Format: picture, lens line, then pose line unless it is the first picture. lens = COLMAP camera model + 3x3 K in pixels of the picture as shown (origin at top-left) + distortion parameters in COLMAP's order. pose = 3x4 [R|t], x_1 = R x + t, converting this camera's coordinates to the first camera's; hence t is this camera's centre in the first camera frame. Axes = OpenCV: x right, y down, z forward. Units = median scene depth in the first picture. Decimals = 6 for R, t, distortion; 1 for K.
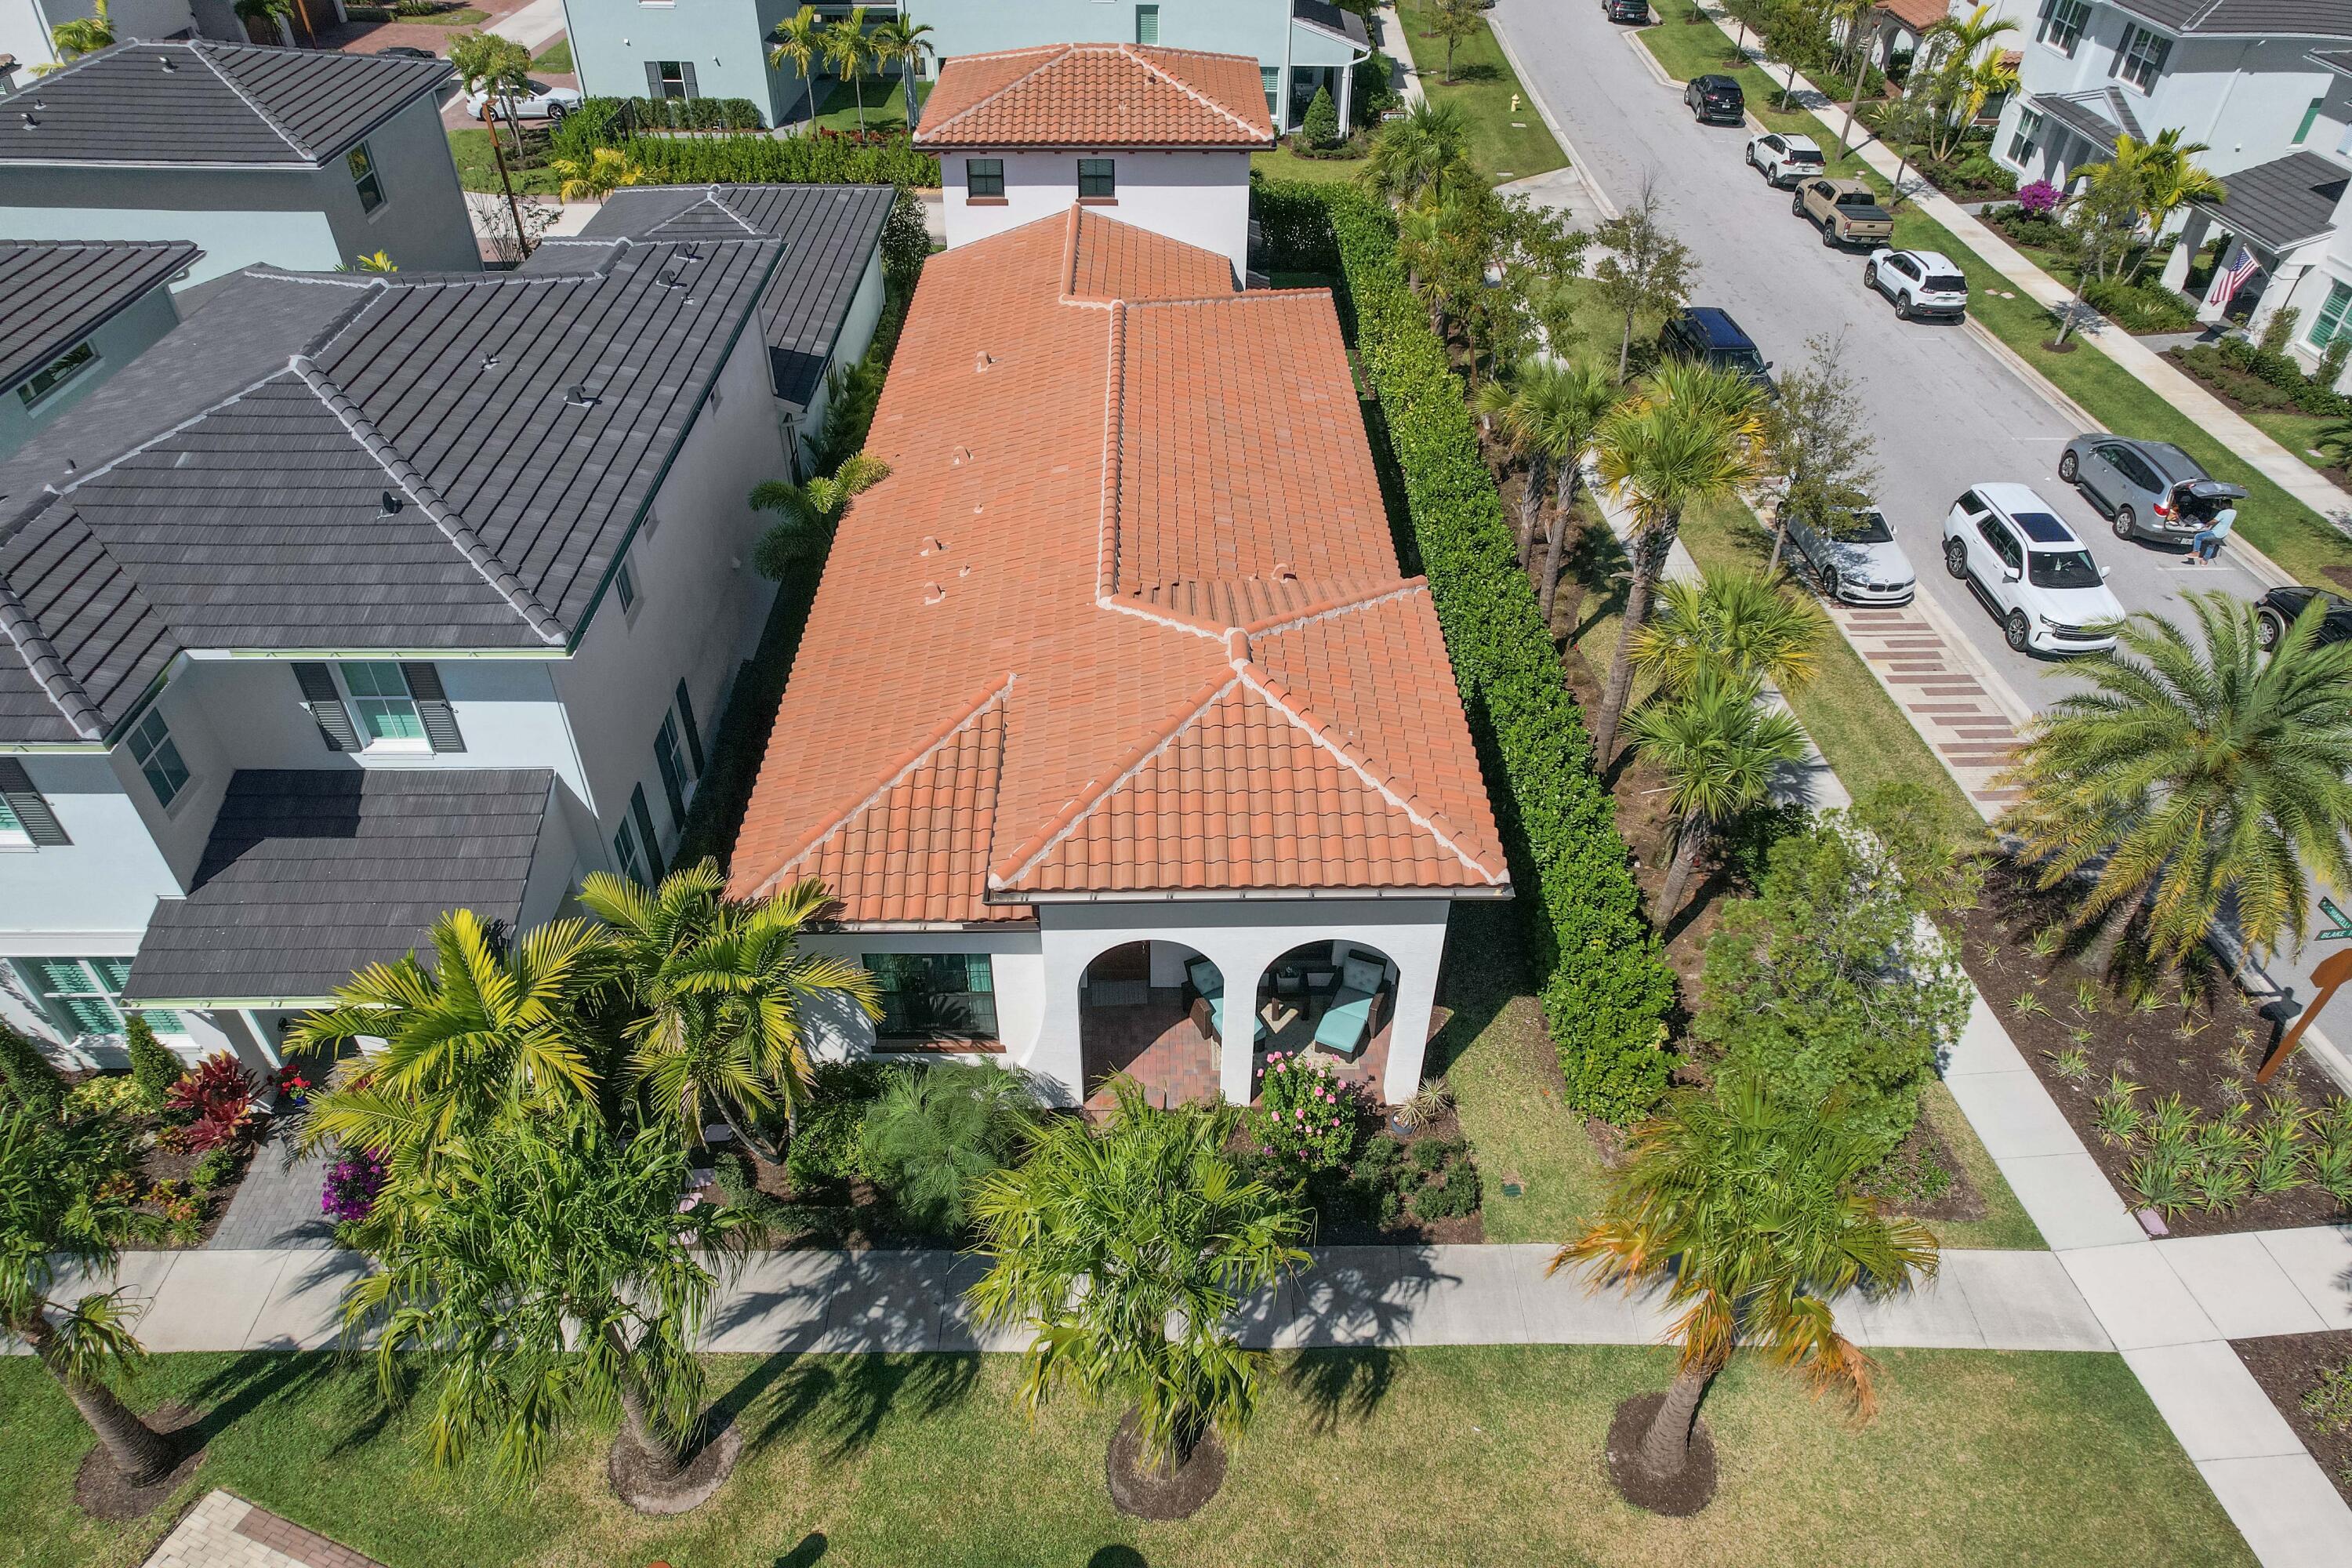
lens RADIAL K [[1516.6, 0, 1175.6], [0, 1516.6, 796.9], [0, 0, 1]] dist [-0.084512, 0.080817]
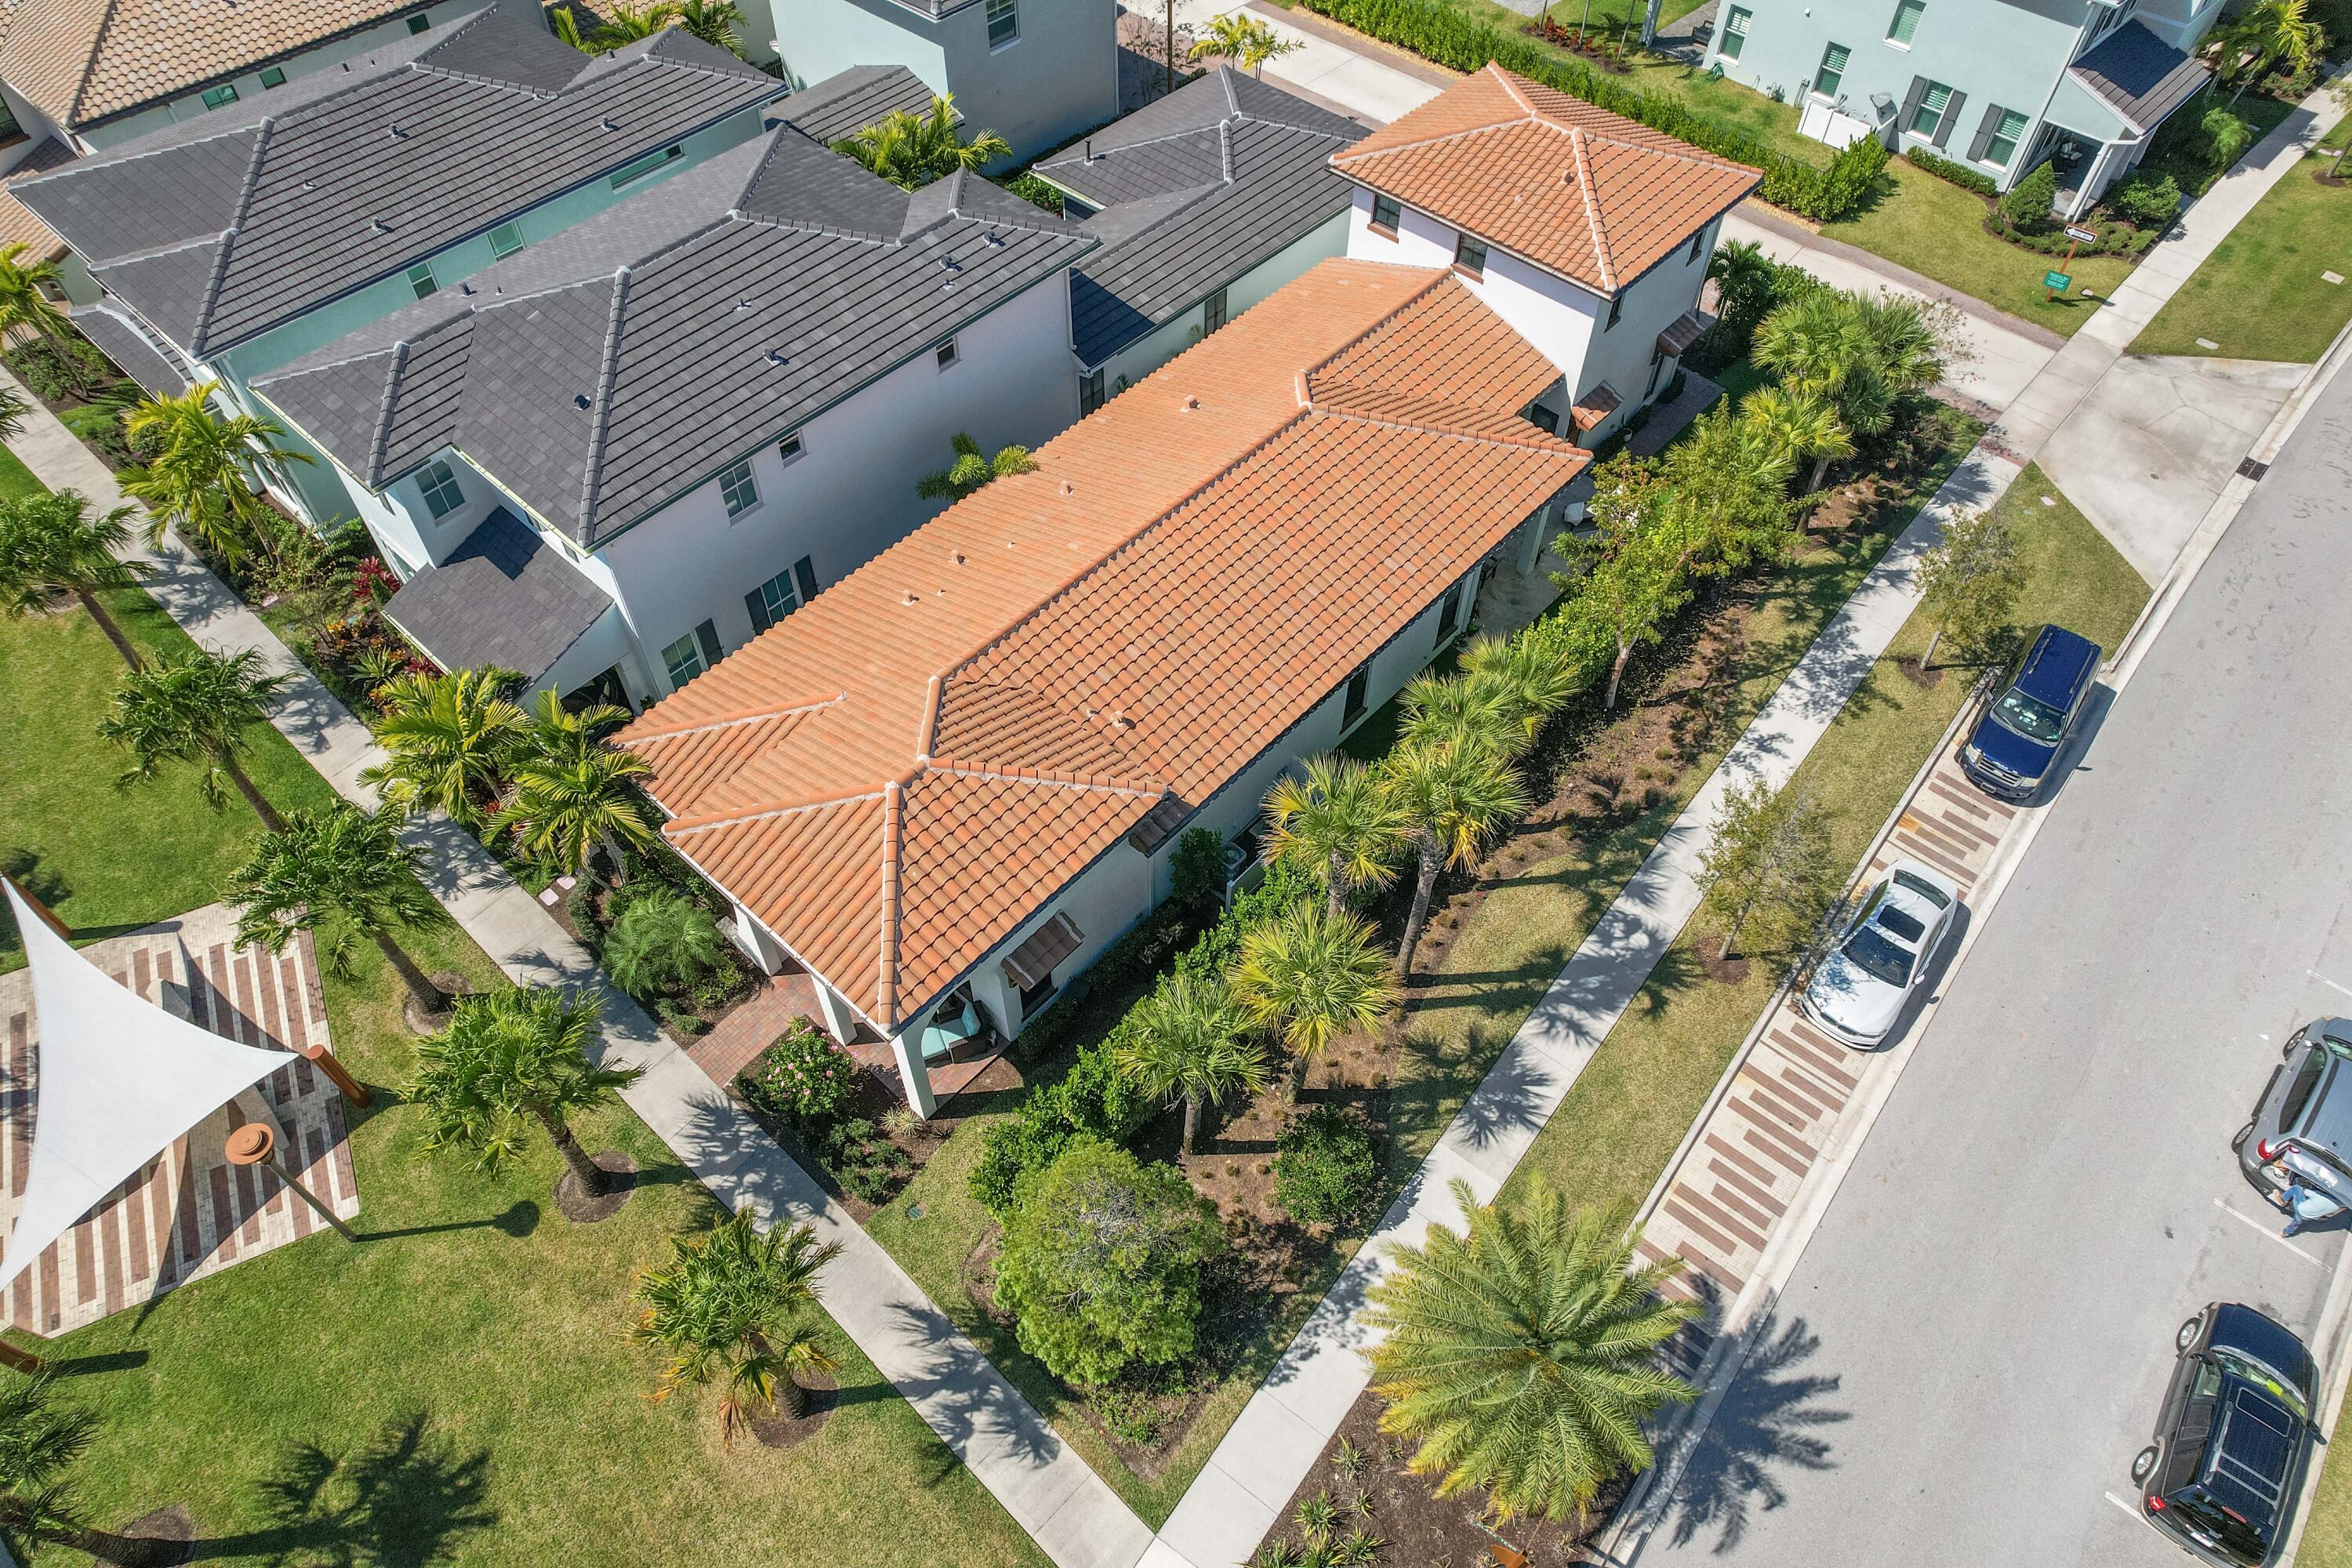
lens RADIAL K [[1516.6, 0, 1175.6], [0, 1516.6, 796.9], [0, 0, 1]] dist [-0.084512, 0.080817]
pose [[0.732003, 0.537181, -0.419057, 0.442411], [-0.436278, 0.842018, 0.317283, -0.342045], [0.523292, -0.049427, 0.850719, -0.009520]]
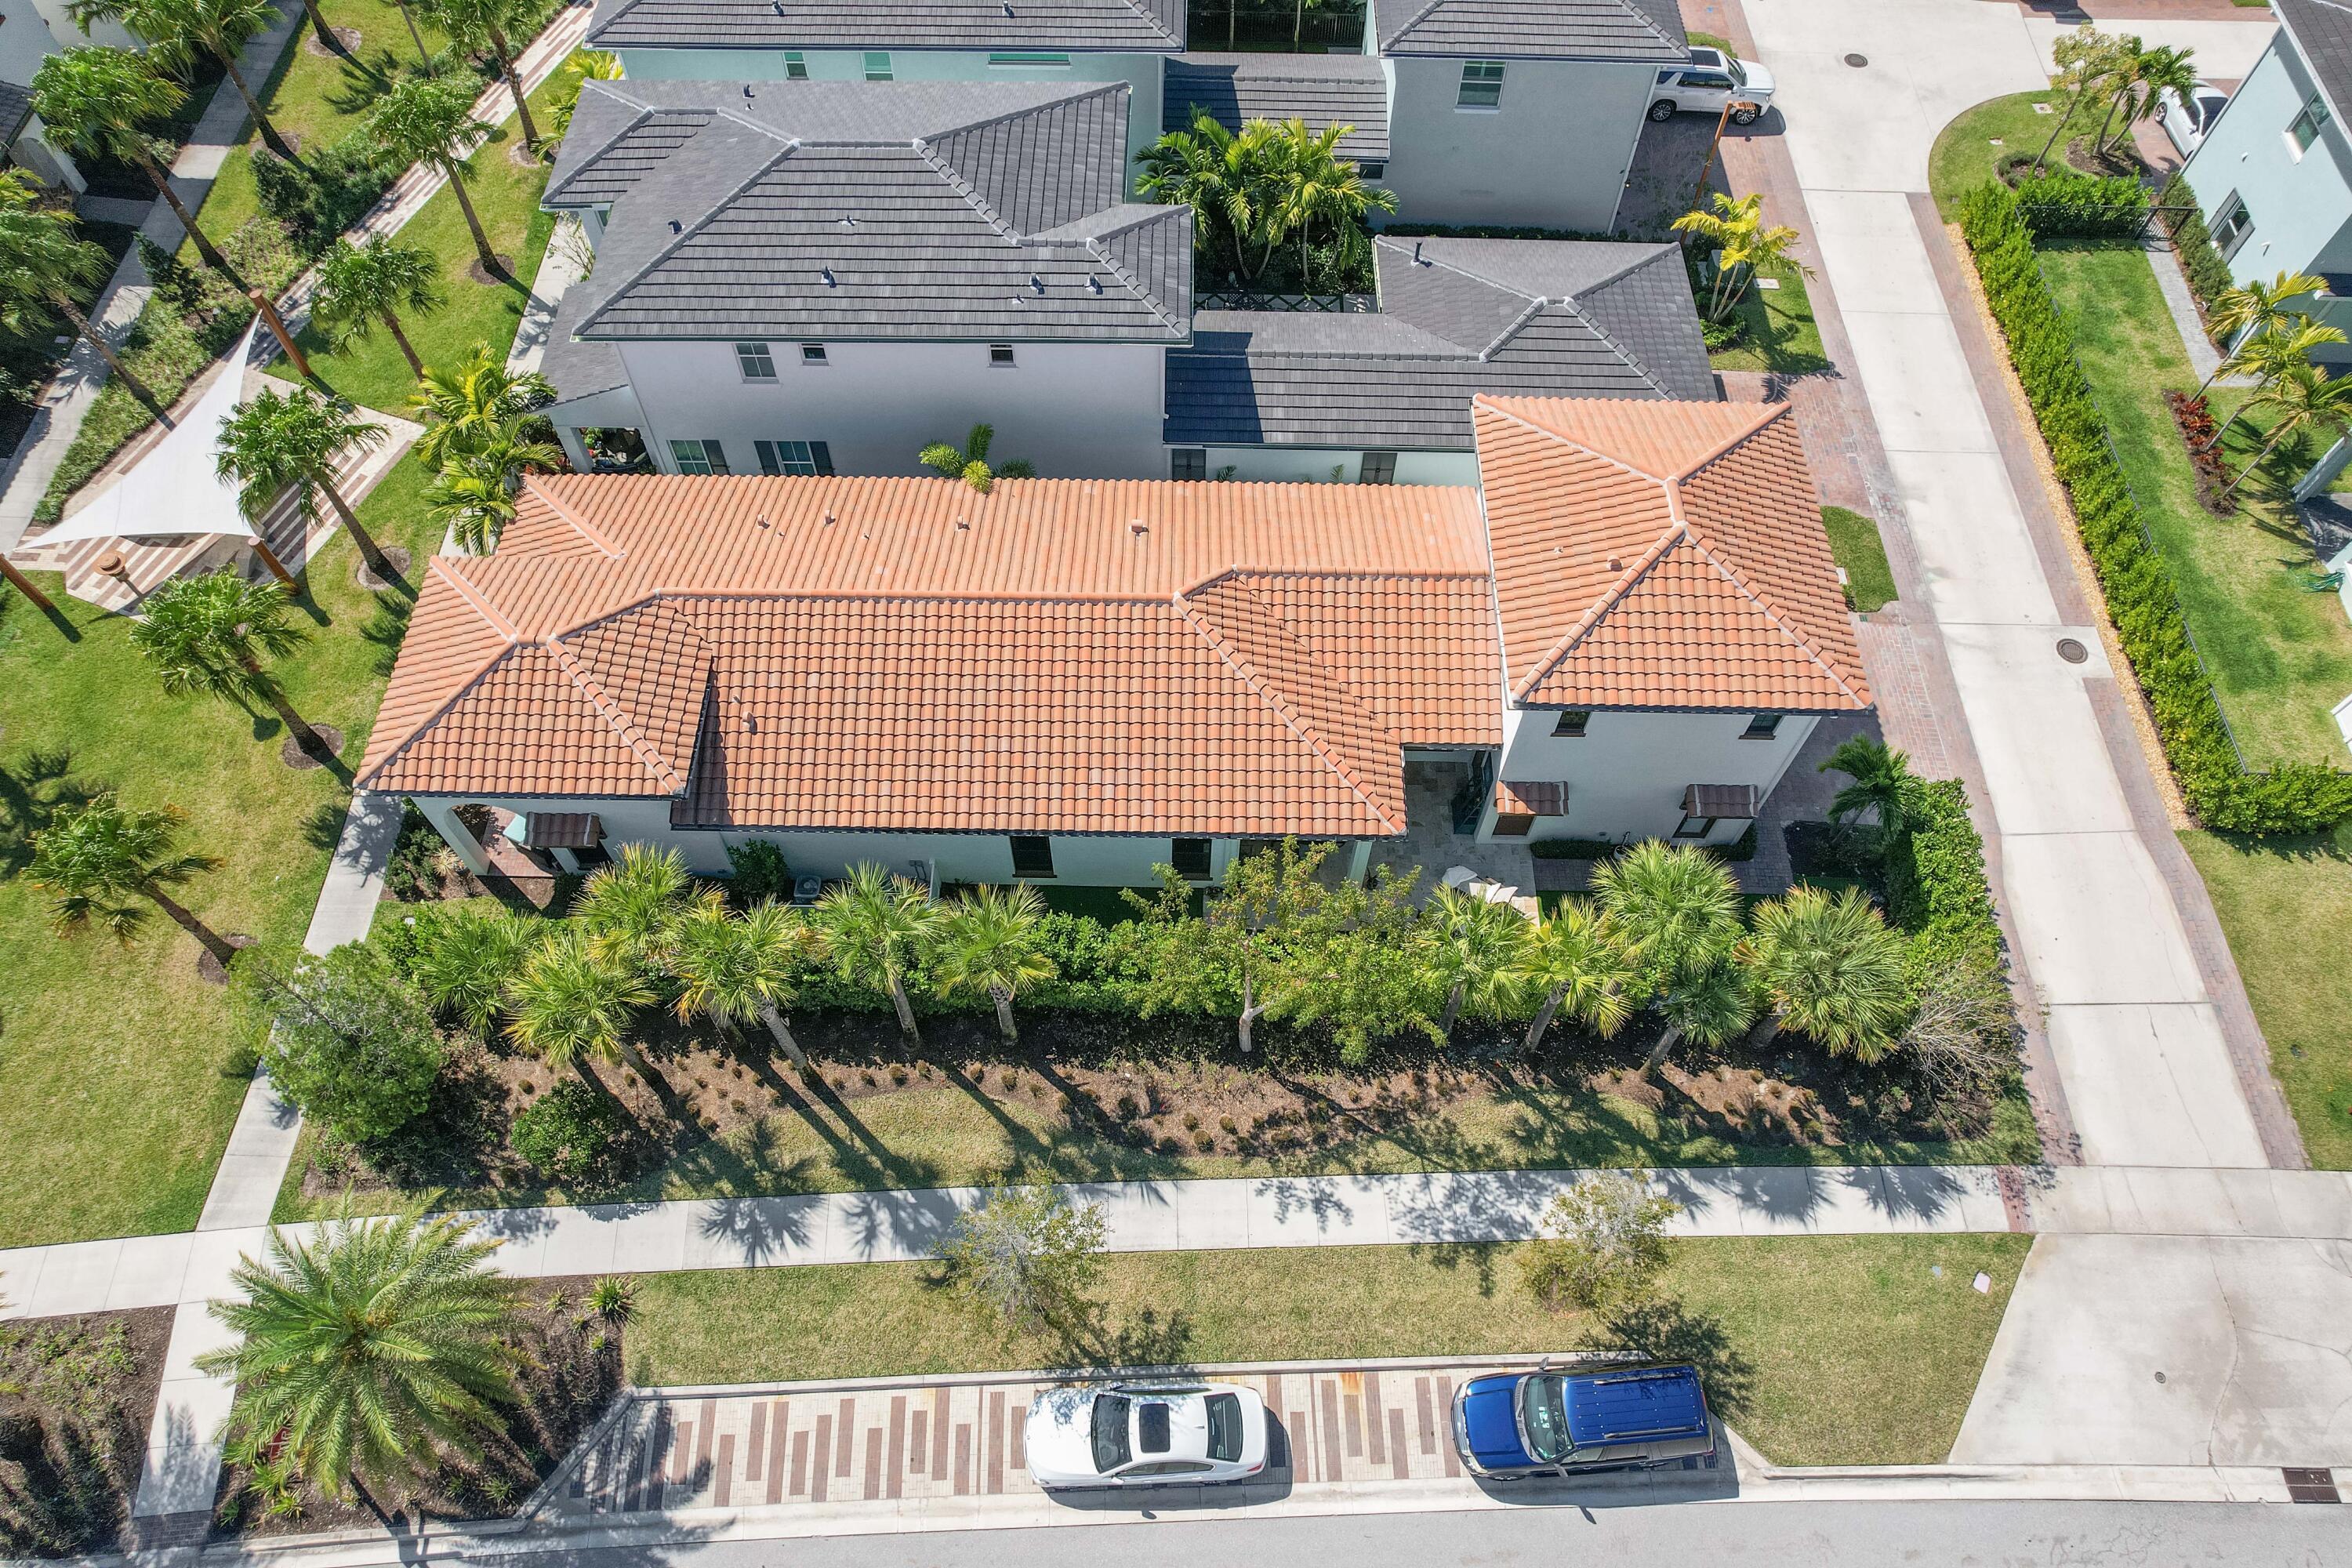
lens RADIAL K [[1516.6, 0, 1175.6], [0, 1516.6, 796.9], [0, 0, 1]] dist [-0.084512, 0.080817]
pose [[-0.026468, 0.852852, -0.521481, 0.555532], [-0.642705, 0.385038, 0.662327, -0.851392], [0.765656, 0.352689, 0.537941, 0.409283]]
